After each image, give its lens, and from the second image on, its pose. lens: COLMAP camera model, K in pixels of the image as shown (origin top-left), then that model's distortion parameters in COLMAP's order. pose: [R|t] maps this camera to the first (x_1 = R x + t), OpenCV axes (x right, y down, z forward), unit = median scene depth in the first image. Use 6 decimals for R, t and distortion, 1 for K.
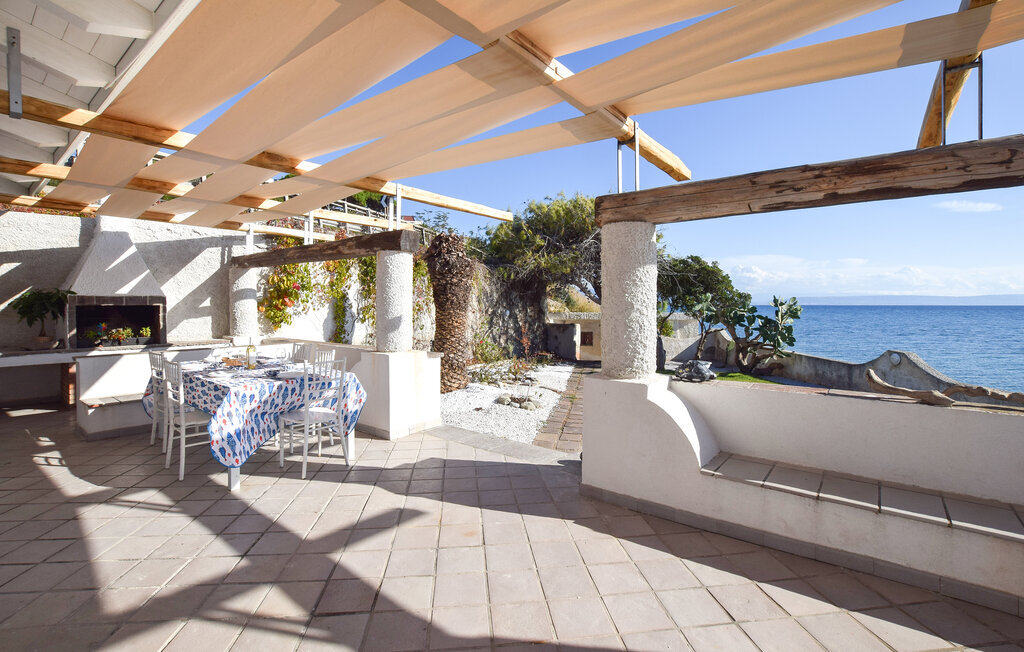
lens RADIAL K [[461.7, 0, 507.9], [0, 461.7, 314.6], [0, 0, 1]] dist [-0.025314, 0.003795]
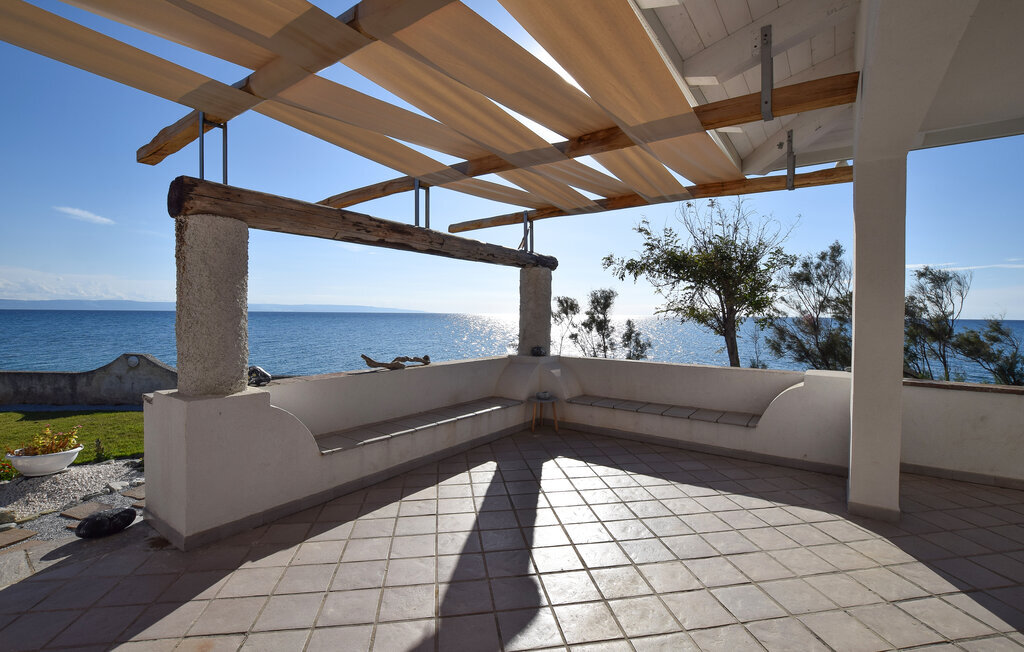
lens RADIAL K [[461.7, 0, 505.1], [0, 461.7, 326.7], [0, 0, 1]] dist [-0.025314, 0.003795]
pose [[-0.040207, -0.028904, 0.998773, -0.312752], [0.011898, 0.999497, 0.029404, -0.005051], [-0.999121, 0.013066, -0.039843, 0.237764]]
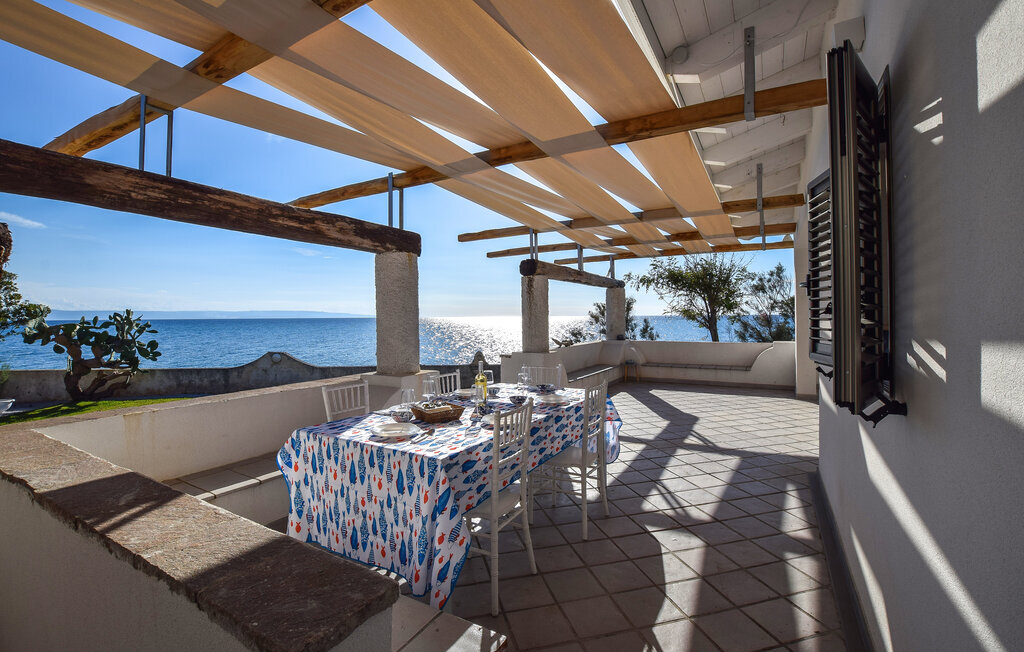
lens RADIAL K [[461.7, 0, 515.7], [0, 461.7, 317.3], [0, 0, 1]] dist [-0.025314, 0.003795]
pose [[-0.152133, -0.014919, 0.988247, -0.813936], [0.026861, 0.999454, 0.019223, -0.040463], [-0.987995, 0.029469, -0.151650, 0.666125]]
